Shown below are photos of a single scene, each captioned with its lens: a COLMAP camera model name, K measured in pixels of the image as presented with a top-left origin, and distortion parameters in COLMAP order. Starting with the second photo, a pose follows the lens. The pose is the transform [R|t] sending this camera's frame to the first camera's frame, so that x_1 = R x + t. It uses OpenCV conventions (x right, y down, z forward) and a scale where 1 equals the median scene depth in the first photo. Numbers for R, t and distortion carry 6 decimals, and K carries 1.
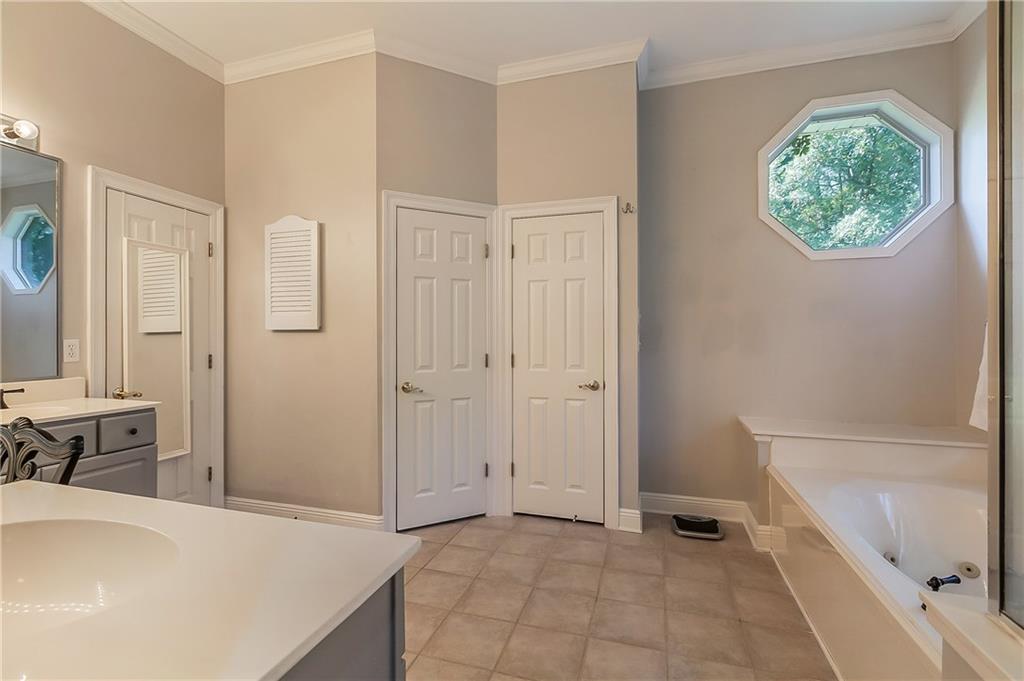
lens RADIAL K [[473.8, 0, 512.0], [0, 473.8, 340.5], [0, 0, 1]] dist [-0.000730, -0.000098]
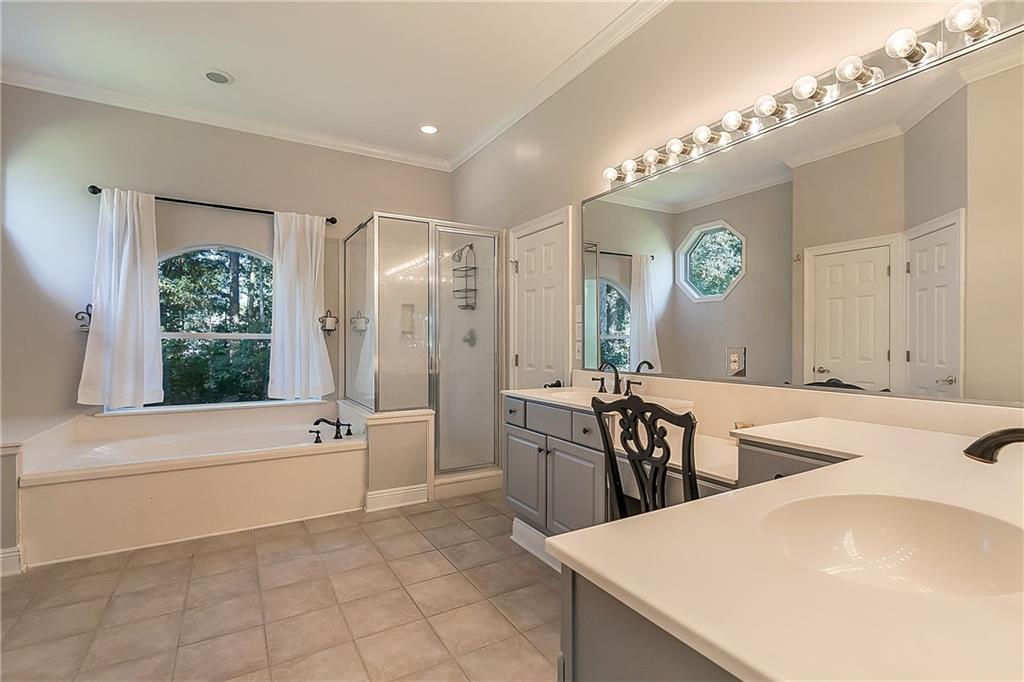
lens RADIAL K [[473.8, 0, 512.0], [0, 473.8, 341.0], [0, 0, 1]] dist [-0.000730, -0.000098]
pose [[-0.745799, -0.002846, 0.666164, -0.981952], [-0.001527, 0.999996, 0.002562, -0.005127], [-0.666169, 0.000894, -0.745800, 1.310978]]
